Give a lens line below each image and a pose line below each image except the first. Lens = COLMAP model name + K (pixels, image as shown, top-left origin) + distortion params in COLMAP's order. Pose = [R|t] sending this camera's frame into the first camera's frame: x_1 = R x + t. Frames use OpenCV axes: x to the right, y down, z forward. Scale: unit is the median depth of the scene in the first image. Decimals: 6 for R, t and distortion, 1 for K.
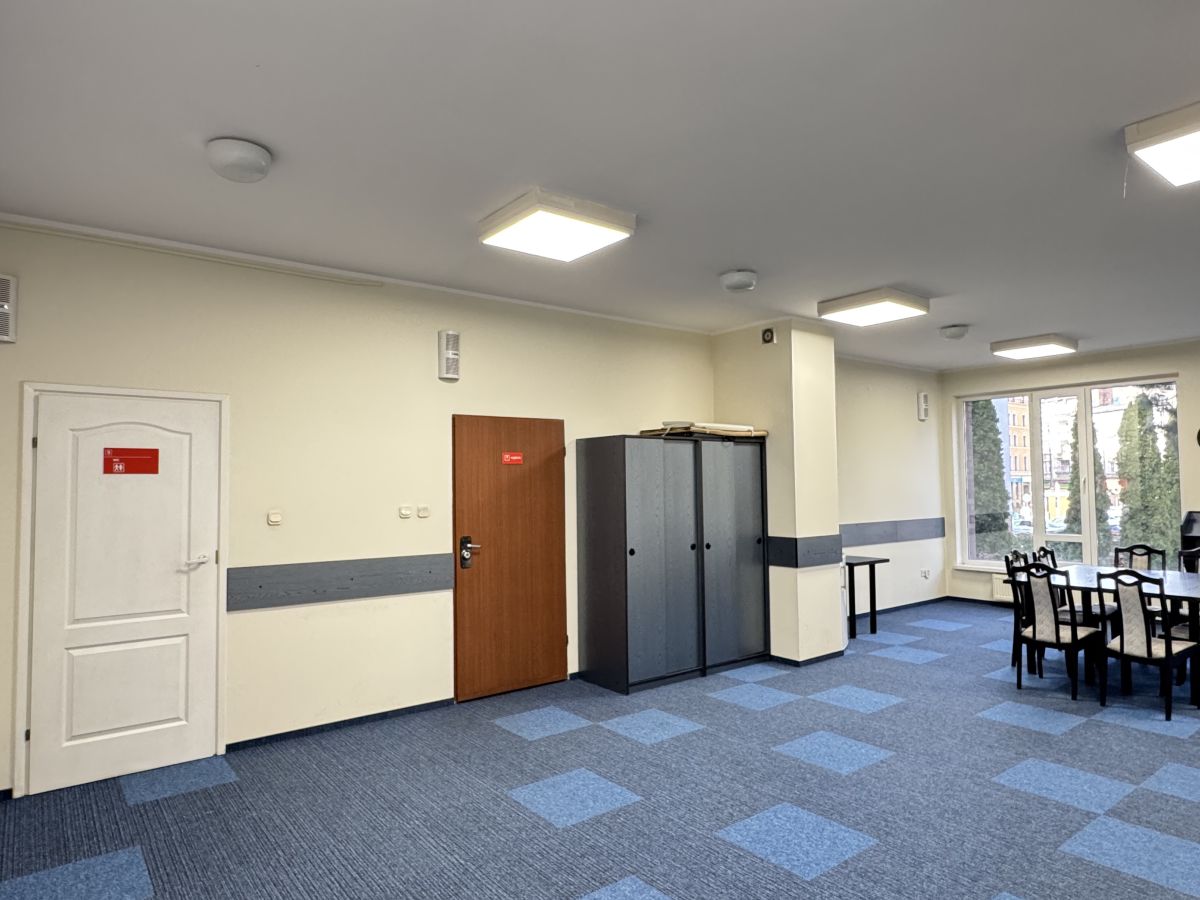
lens RADIAL K [[738.2, 0, 592.0], [0, 738.2, 450.4], [0, 0, 1]] dist [-0.012748, 0.014742]
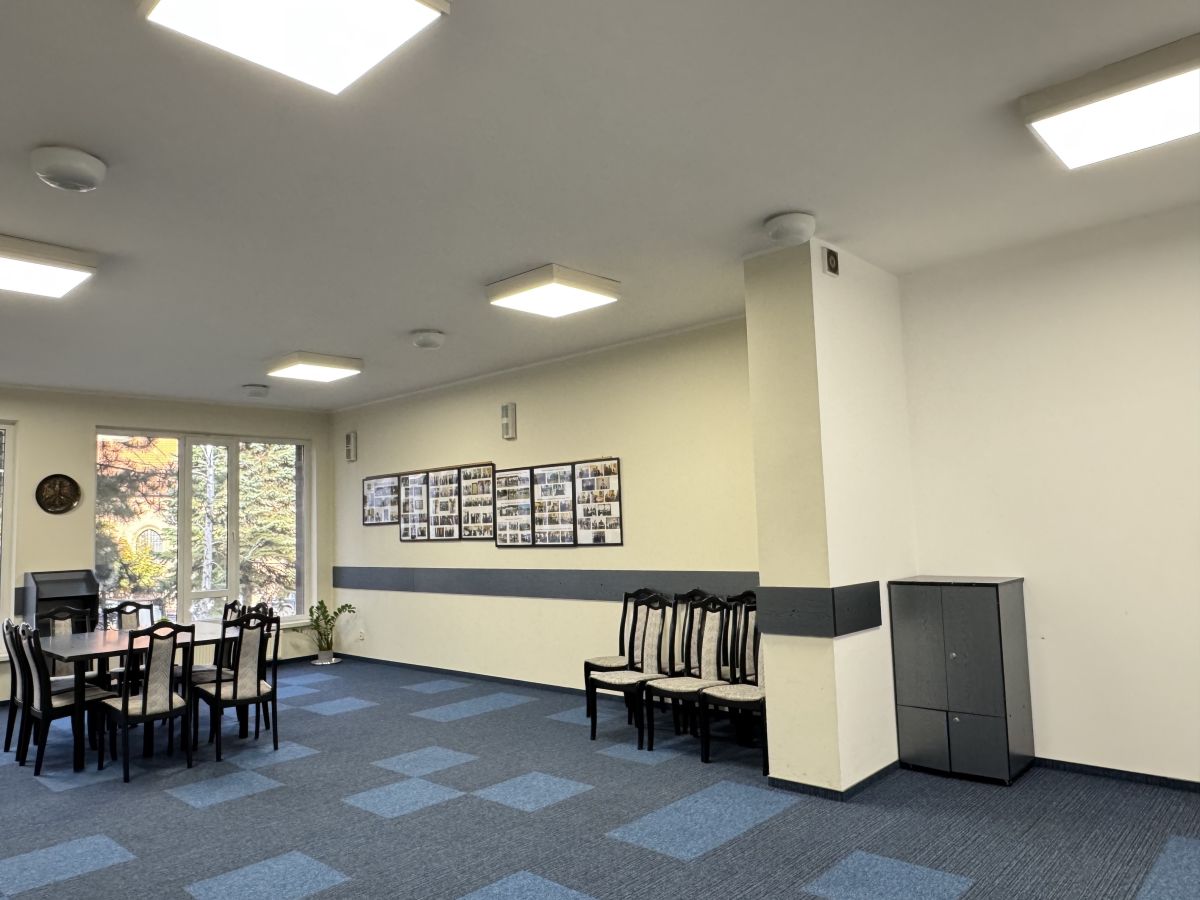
lens RADIAL K [[841.8, 0, 599.5], [0, 841.8, 453.8], [0, 0, 1]] dist [0.022510, -0.011398]
pose [[-0.167270, 0.102706, 0.980547, -0.468510], [-0.008651, 0.994368, -0.105629, 0.056216], [-0.985873, -0.026152, -0.165439, 0.648961]]
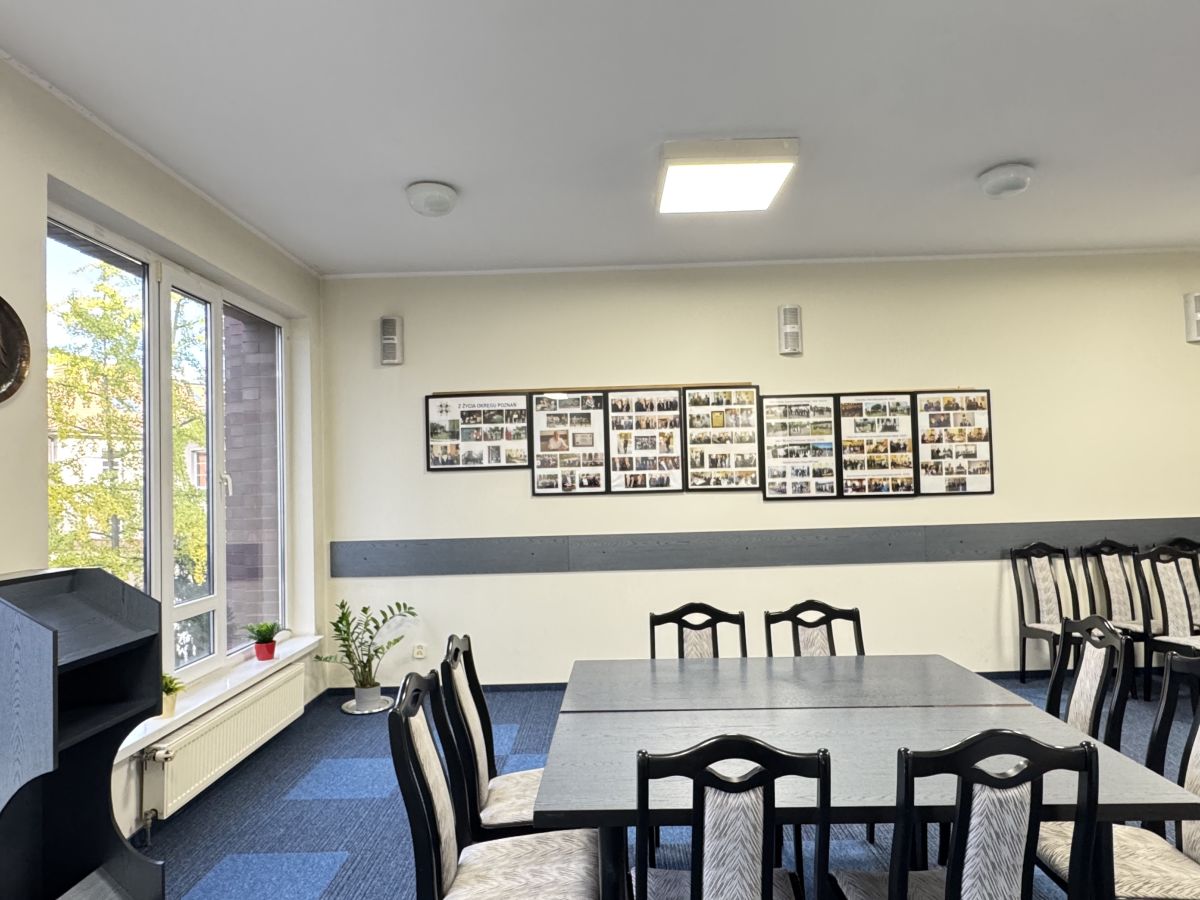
lens RADIAL K [[738.2, 0, 599.7], [0, 738.2, 450.6], [0, 0, 1]] dist [-0.012748, 0.014742]
pose [[-0.787992, 0.059770, 0.612777, 0.606970], [0.009663, 0.996355, -0.084758, 0.079044], [-0.615610, -0.060867, -0.785697, 1.451181]]
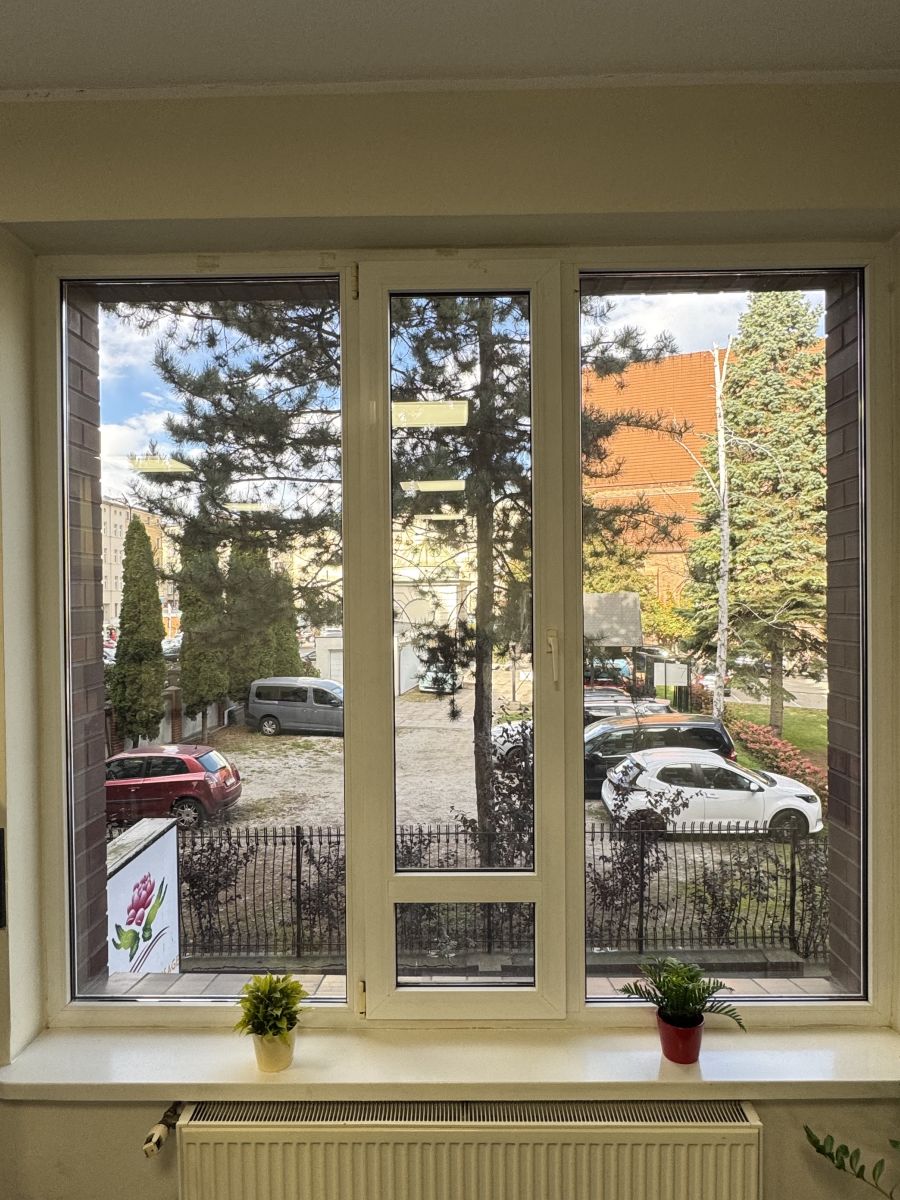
lens RADIAL K [[738.2, 0, 446.3], [0, 738.2, 608.0], [0, 0, 1]] dist [-0.012748, 0.014742]
pose [[0.615488, -0.009141, 0.788093, 1.045762], [-0.031184, 0.998867, 0.035940, 0.010046], [-0.787529, -0.046696, 0.614506, 0.914052]]
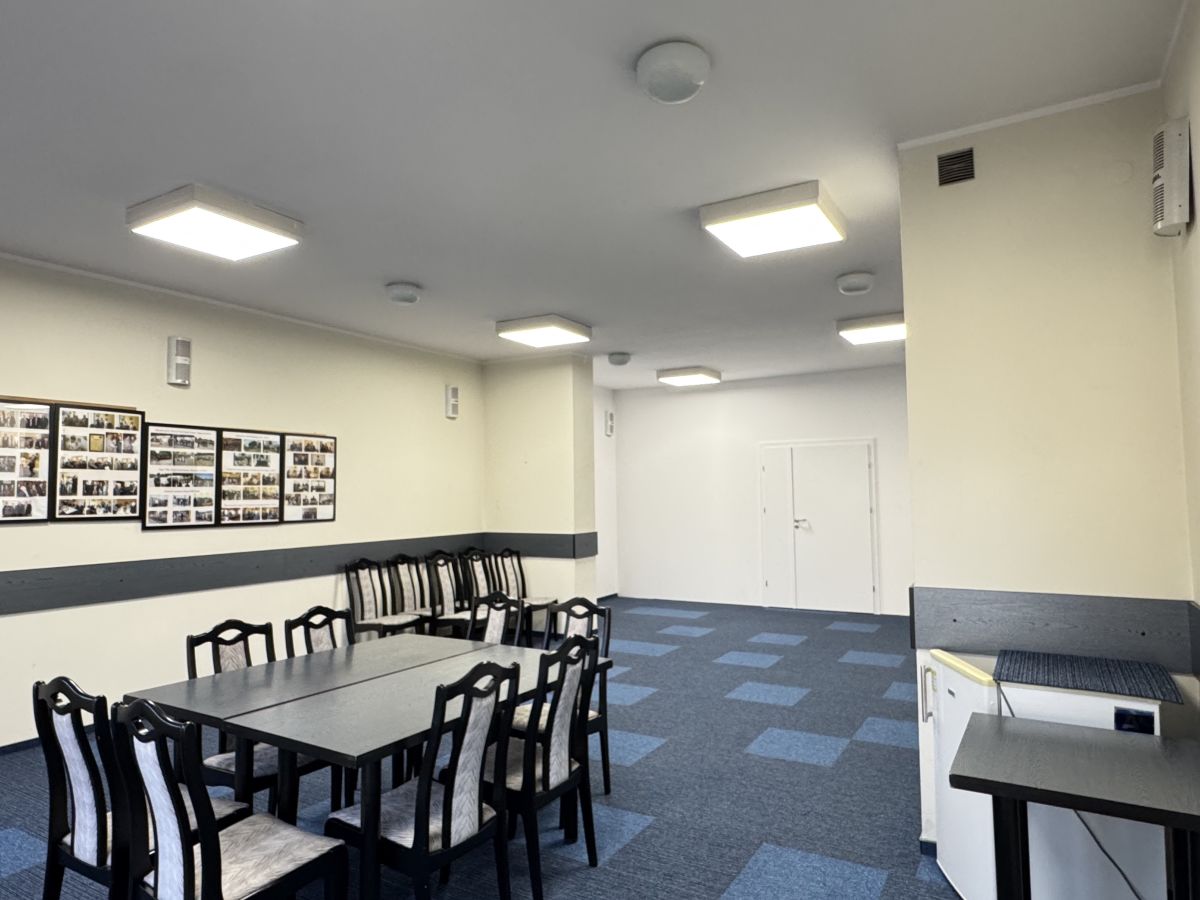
lens RADIAL K [[738.2, 0, 606.7], [0, 738.2, 455.6], [0, 0, 1]] dist [-0.012748, 0.014742]
pose [[-0.921952, 0.003984, -0.387283, 0.844479], [0.042036, 0.995069, -0.089833, 0.079516], [0.385016, -0.099102, -0.917574, 1.651991]]
